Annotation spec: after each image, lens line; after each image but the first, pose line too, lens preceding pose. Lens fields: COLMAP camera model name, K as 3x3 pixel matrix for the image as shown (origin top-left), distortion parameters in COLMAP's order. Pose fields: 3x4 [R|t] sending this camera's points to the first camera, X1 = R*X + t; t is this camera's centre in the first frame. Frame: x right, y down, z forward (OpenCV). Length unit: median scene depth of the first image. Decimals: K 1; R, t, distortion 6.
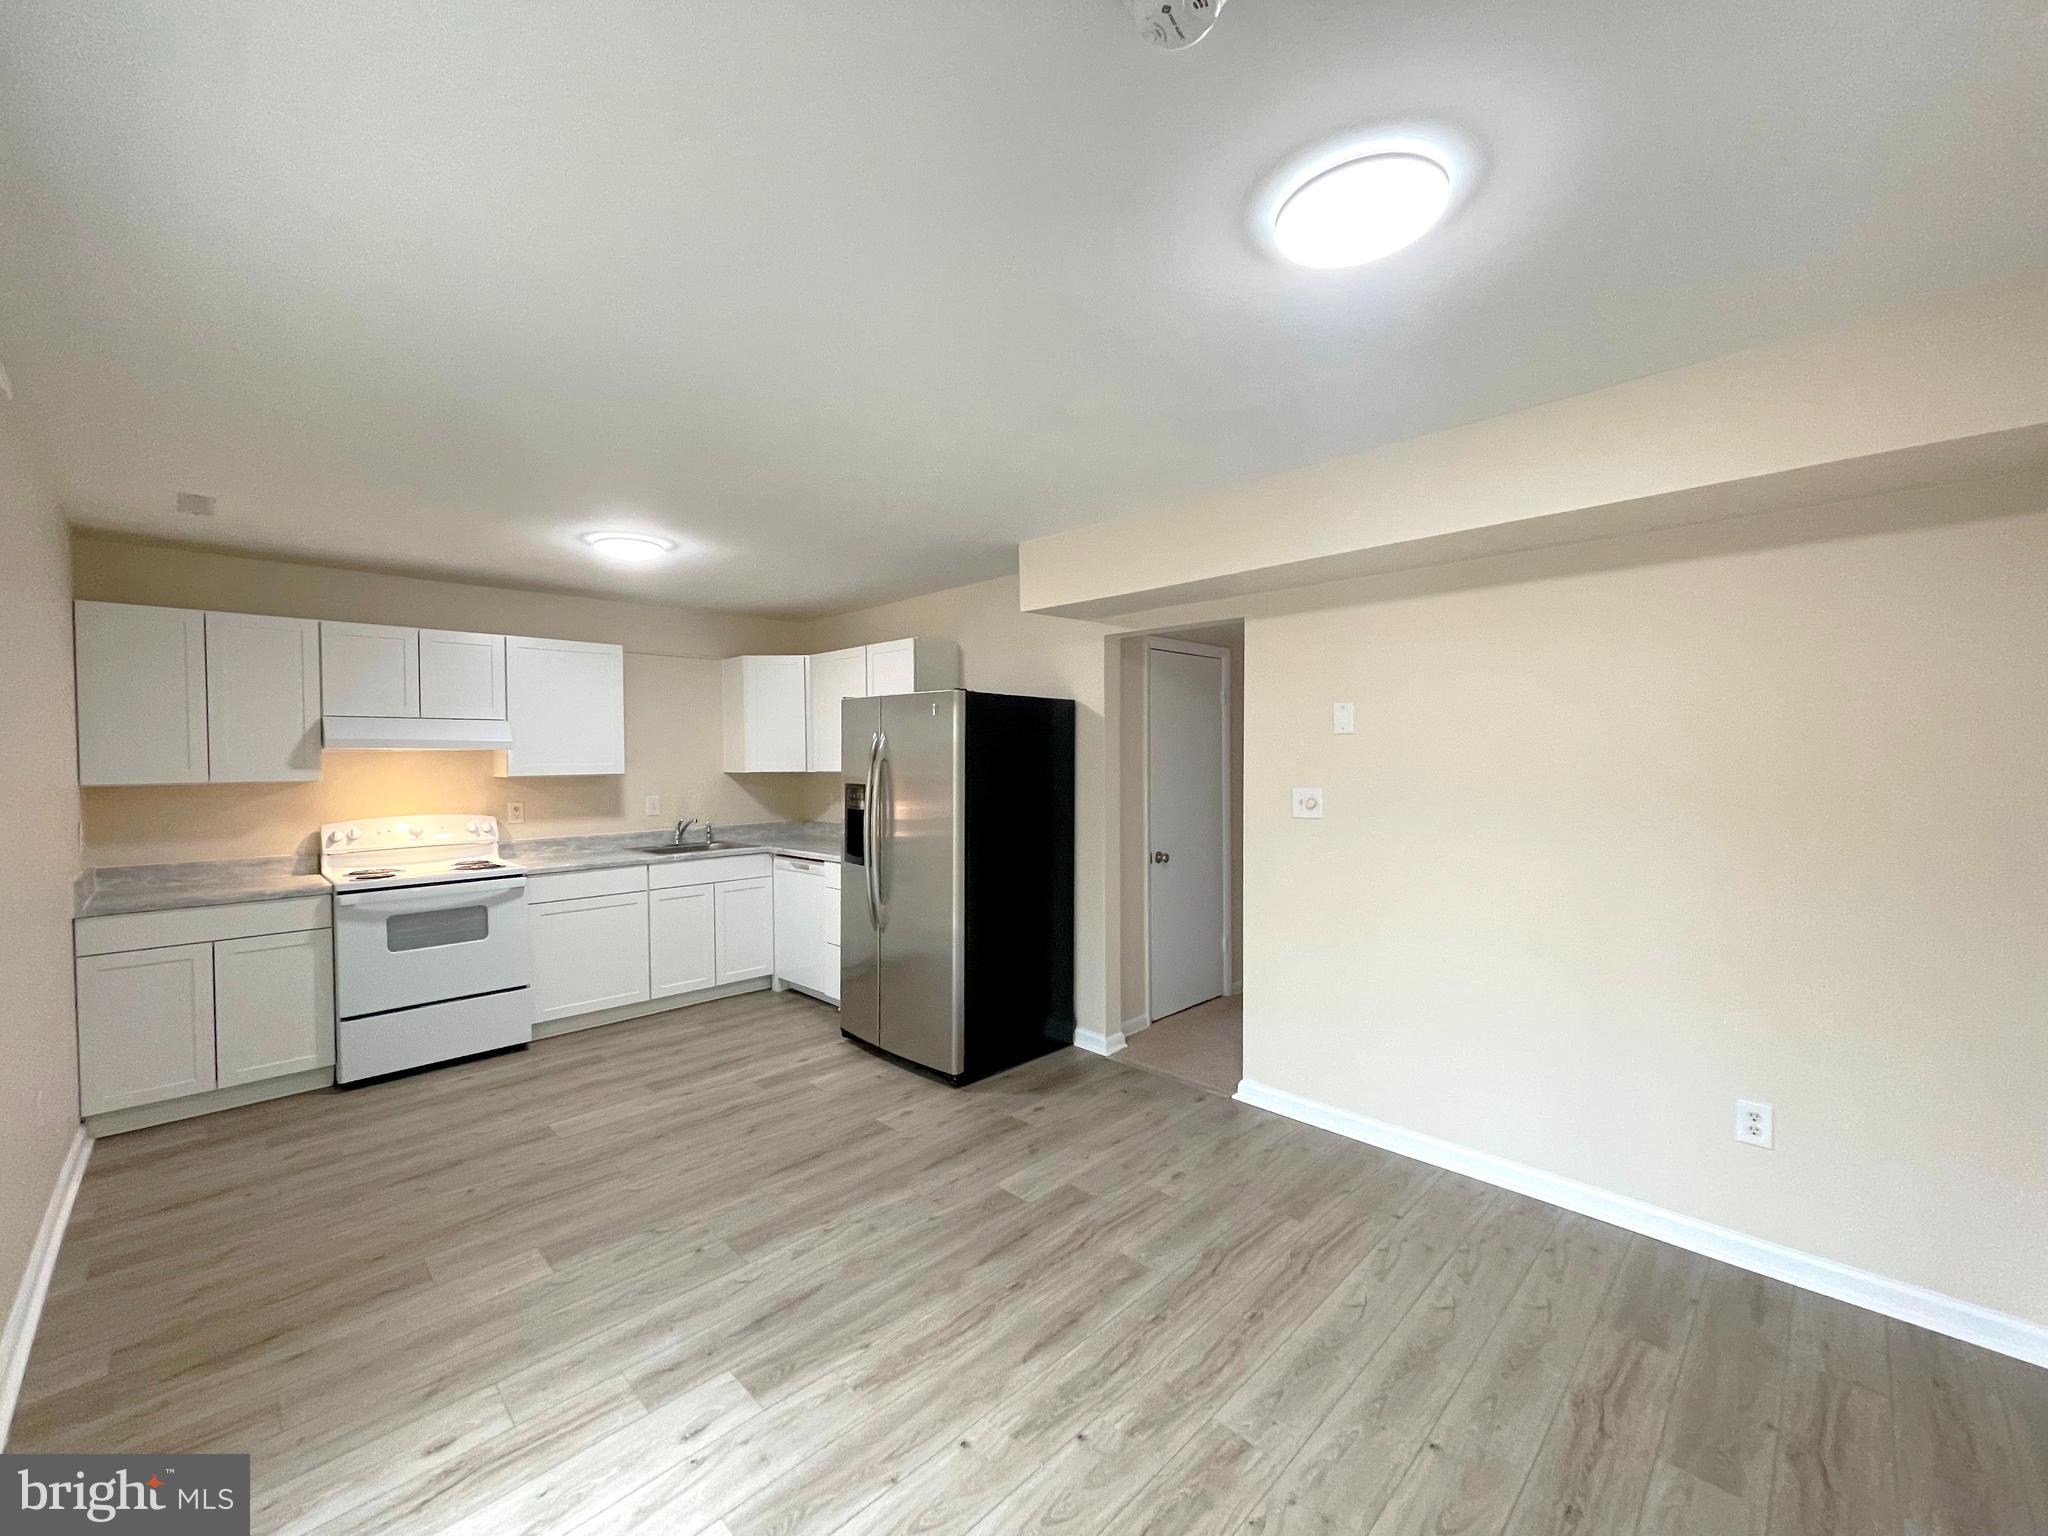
lens RADIAL K [[825.2, 0, 1021.8], [0, 825.2, 784.5], [0, 0, 1]] dist [-0.002406, 0.000717]
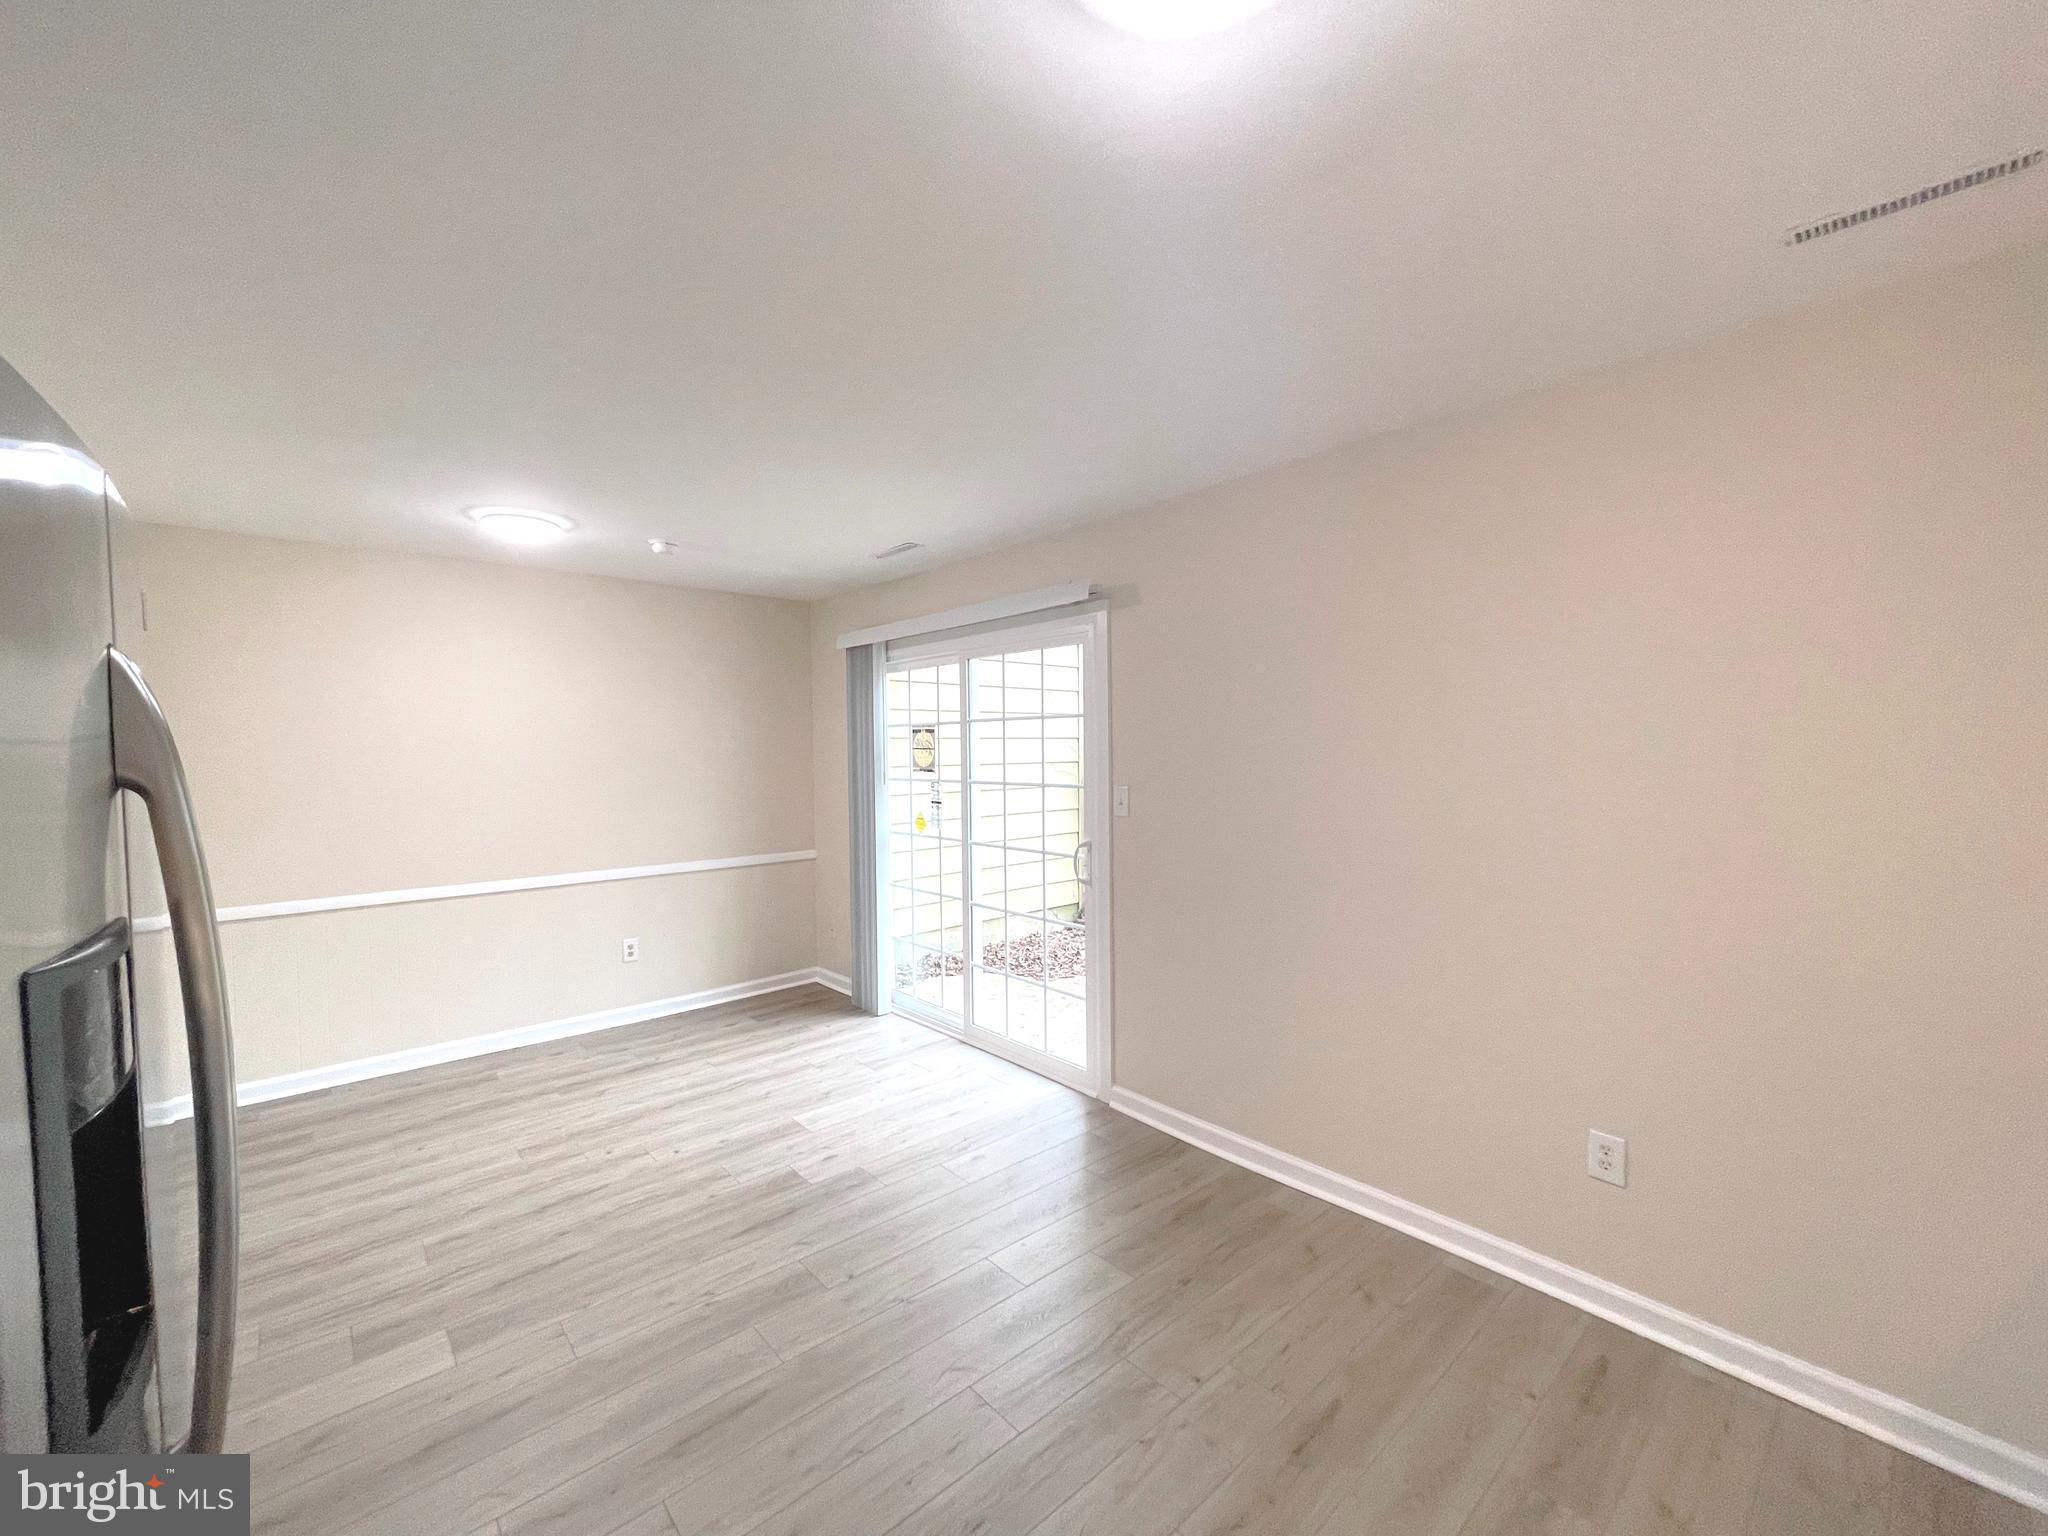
lens RADIAL K [[825.2, 0, 1023.2], [0, 825.2, 779.1], [0, 0, 1]] dist [-0.002406, 0.000717]
pose [[-0.998606, 0.016377, 0.050187, -0.744578], [0.018749, 0.998711, 0.047174, -0.046732], [-0.049349, 0.048049, -0.997625, 2.198407]]
